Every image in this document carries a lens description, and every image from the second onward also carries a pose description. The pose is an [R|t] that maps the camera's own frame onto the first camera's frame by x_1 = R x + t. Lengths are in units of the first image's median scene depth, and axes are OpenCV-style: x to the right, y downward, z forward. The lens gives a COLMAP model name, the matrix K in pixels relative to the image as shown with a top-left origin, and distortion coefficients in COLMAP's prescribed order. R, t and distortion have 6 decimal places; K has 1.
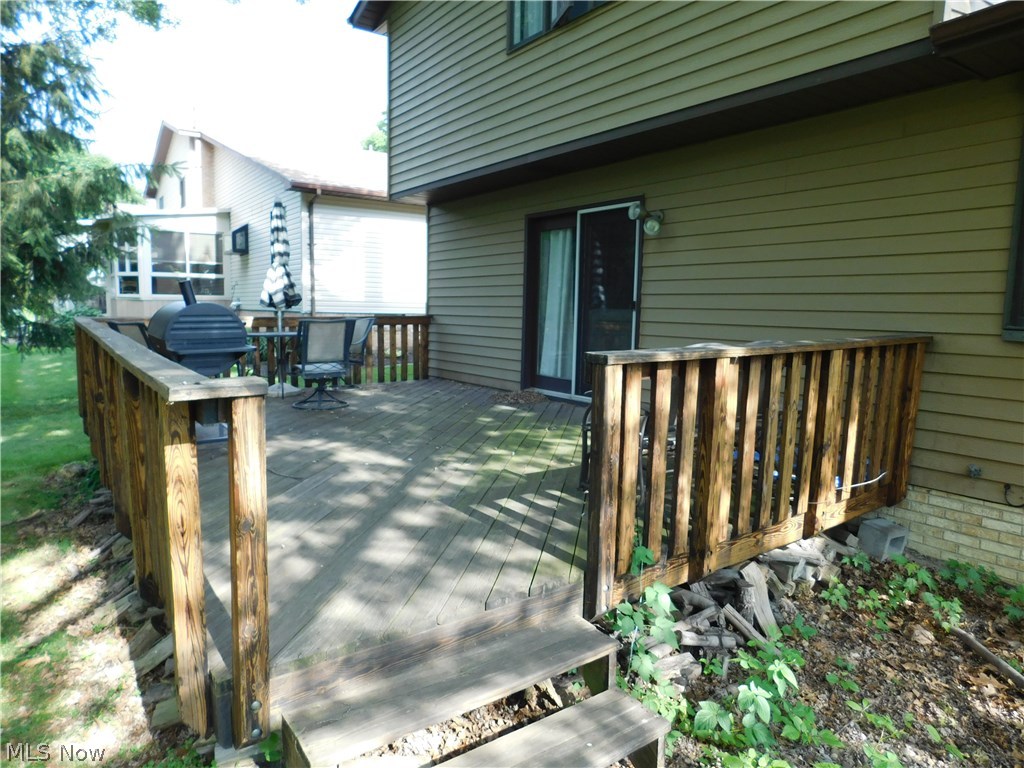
lens RADIAL K [[692.2, 0, 512.0], [0, 692.2, 384.0], [0, 0, 1]] dist [-0.057654, 0.074150]
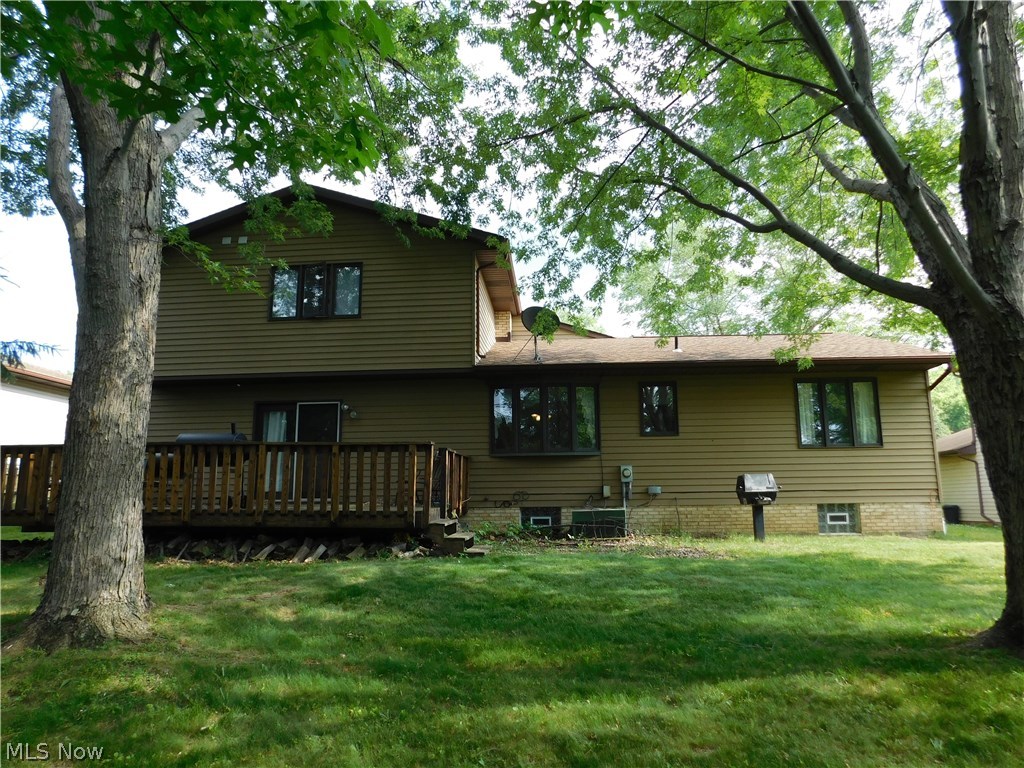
lens RADIAL K [[692.2, 0, 512.0], [0, 692.2, 384.0], [0, 0, 1]] dist [-0.057654, 0.074150]
pose [[0.643025, 0.109175, 0.758024, -1.180014], [0.105216, 0.967808, -0.228643, 0.245965], [-0.758583, 0.226780, 0.610838, -0.788924]]
